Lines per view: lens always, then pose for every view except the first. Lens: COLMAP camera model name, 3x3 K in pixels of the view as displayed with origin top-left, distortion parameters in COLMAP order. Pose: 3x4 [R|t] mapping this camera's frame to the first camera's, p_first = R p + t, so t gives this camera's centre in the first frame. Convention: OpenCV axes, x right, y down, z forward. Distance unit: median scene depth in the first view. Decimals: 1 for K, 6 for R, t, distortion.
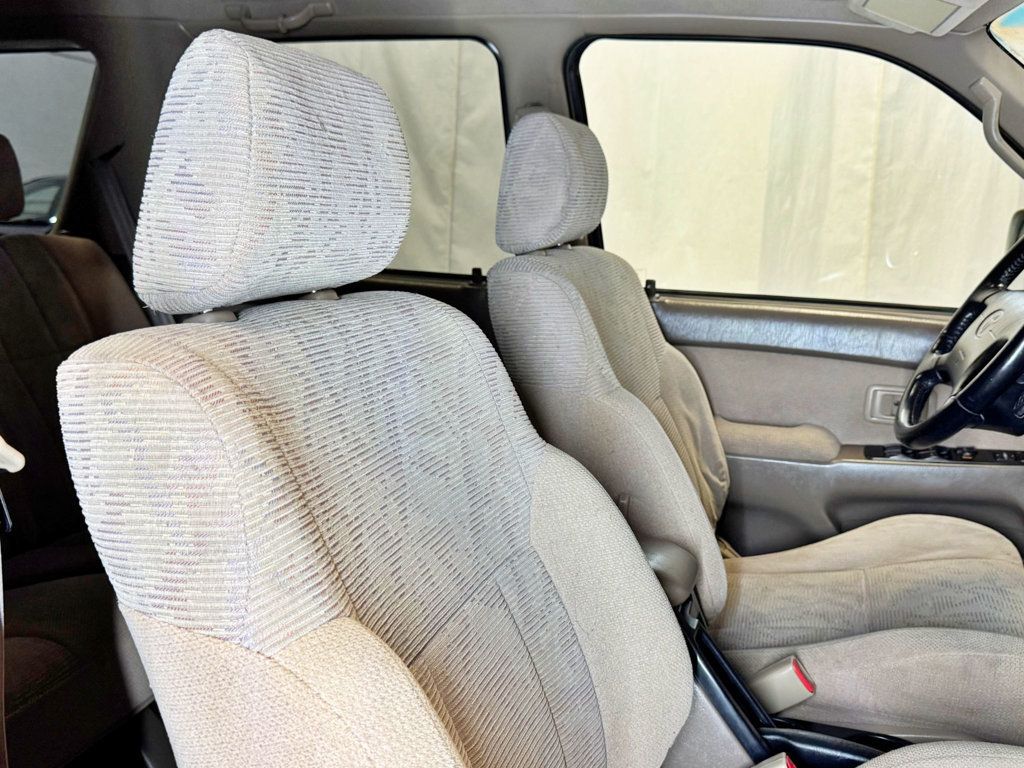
lens RADIAL K [[976.0, 0, 512.0], [0, 976.0, 384.0], [0, 0, 1]] dist [0.137990, -0.234912]
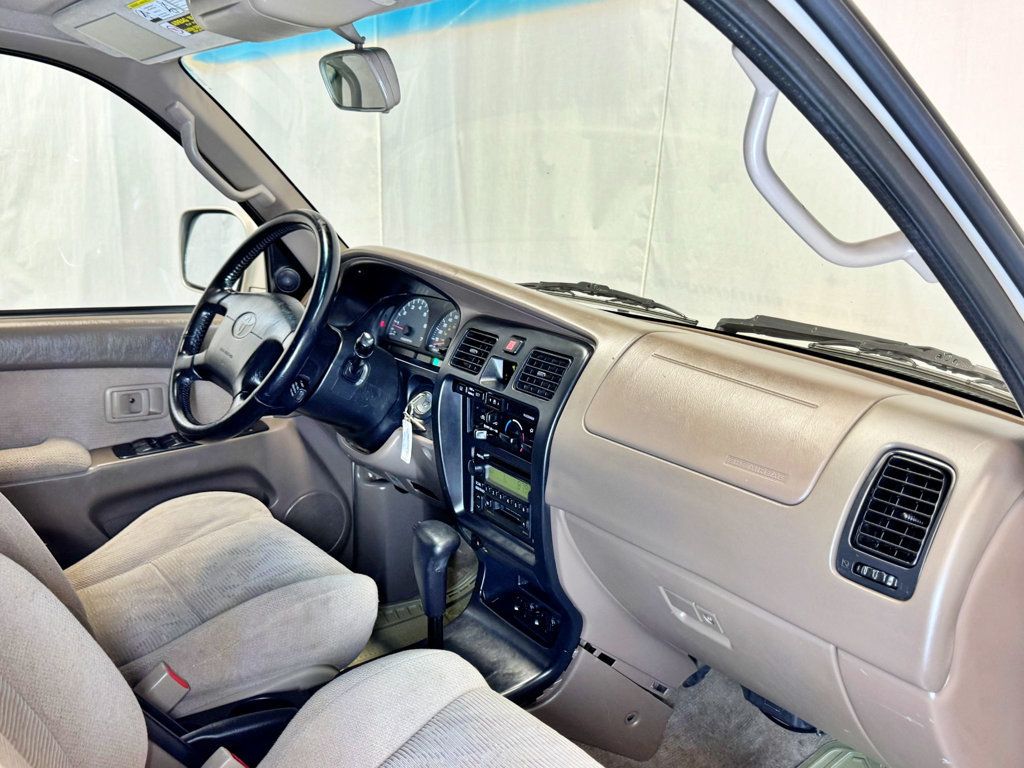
lens RADIAL K [[976.0, 0, 512.0], [0, 976.0, 384.0], [0, 0, 1]] dist [0.137990, -0.234912]
pose [[0.605295, -0.173655, 0.776828, -0.215878], [0.139401, 0.983957, 0.111337, -0.069451], [-0.783700, 0.040899, 0.619792, 0.034253]]
